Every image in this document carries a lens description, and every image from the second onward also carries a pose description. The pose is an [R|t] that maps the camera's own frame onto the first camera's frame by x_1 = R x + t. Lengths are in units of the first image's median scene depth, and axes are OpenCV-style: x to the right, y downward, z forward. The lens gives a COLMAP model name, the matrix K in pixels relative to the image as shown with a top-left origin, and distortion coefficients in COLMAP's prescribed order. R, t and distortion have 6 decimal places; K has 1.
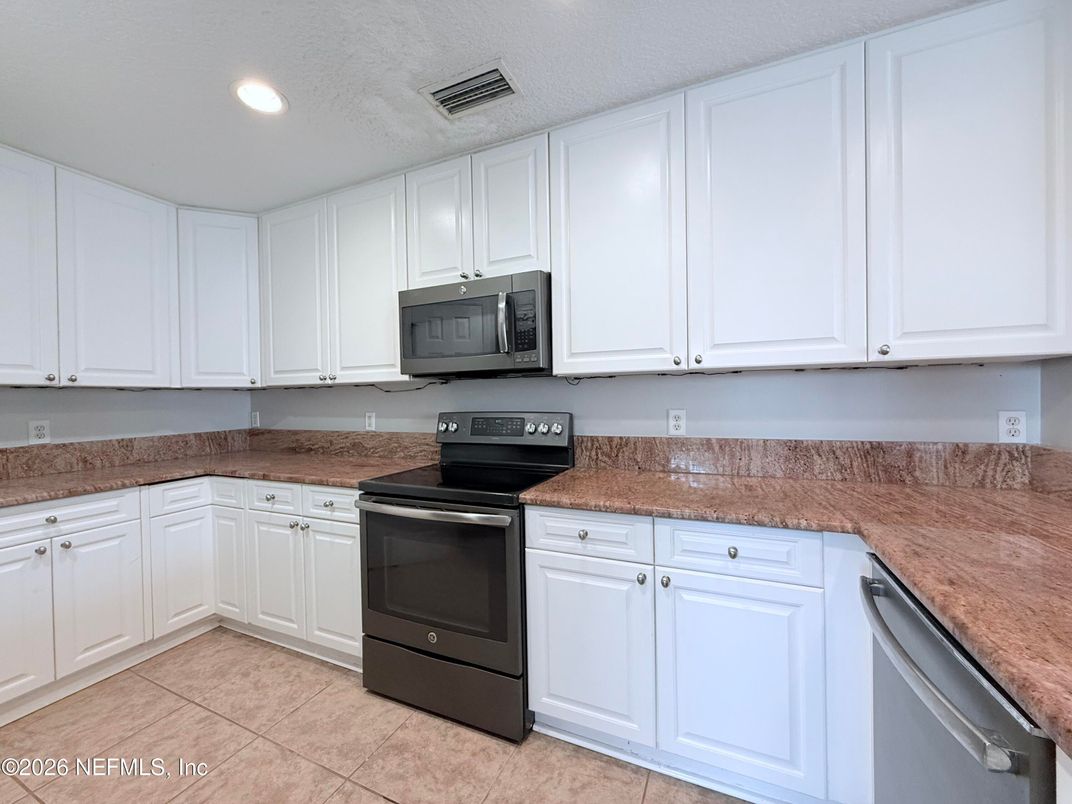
lens RADIAL K [[426.7, 0, 532.3], [0, 426.7, 401.9], [0, 0, 1]] dist [-0.000141, 0.000042]
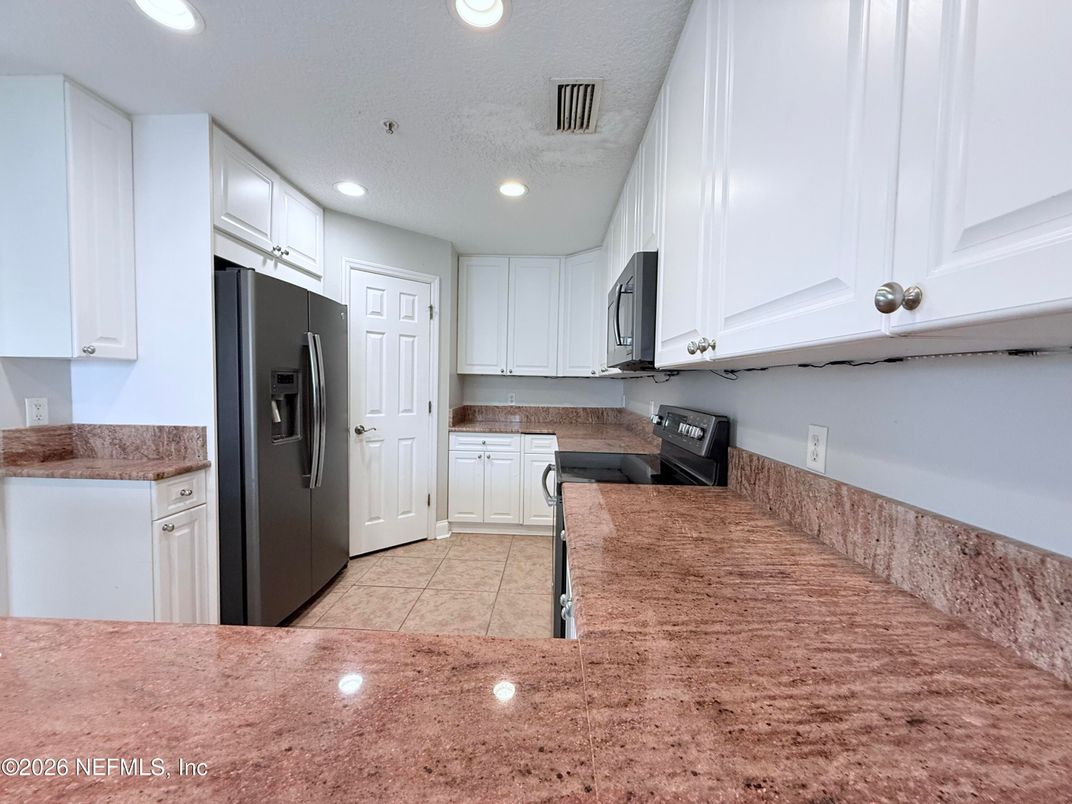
lens RADIAL K [[426.7, 0, 532.7], [0, 426.7, 401.5], [0, 0, 1]] dist [-0.000141, 0.000042]
pose [[0.371011, 0.065991, -0.926281, 0.755146], [-0.037295, 0.997726, 0.056143, -0.034102], [0.927879, 0.013716, 0.372629, 0.440197]]
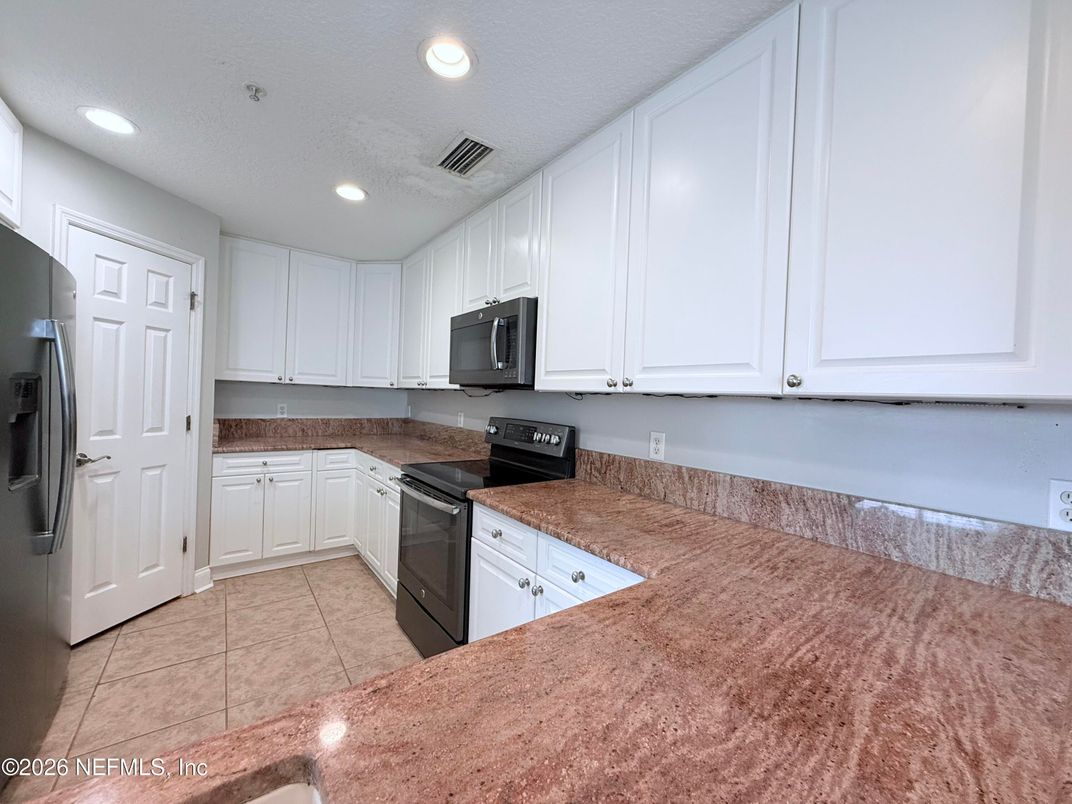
lens RADIAL K [[426.7, 0, 532.6], [0, 426.7, 401.9], [0, 0, 1]] dist [-0.000141, 0.000042]
pose [[0.870608, 0.057244, -0.488636, 0.575468], [-0.059283, 0.998177, 0.011311, -0.045039], [0.488392, 0.019121, 0.872415, 0.037677]]
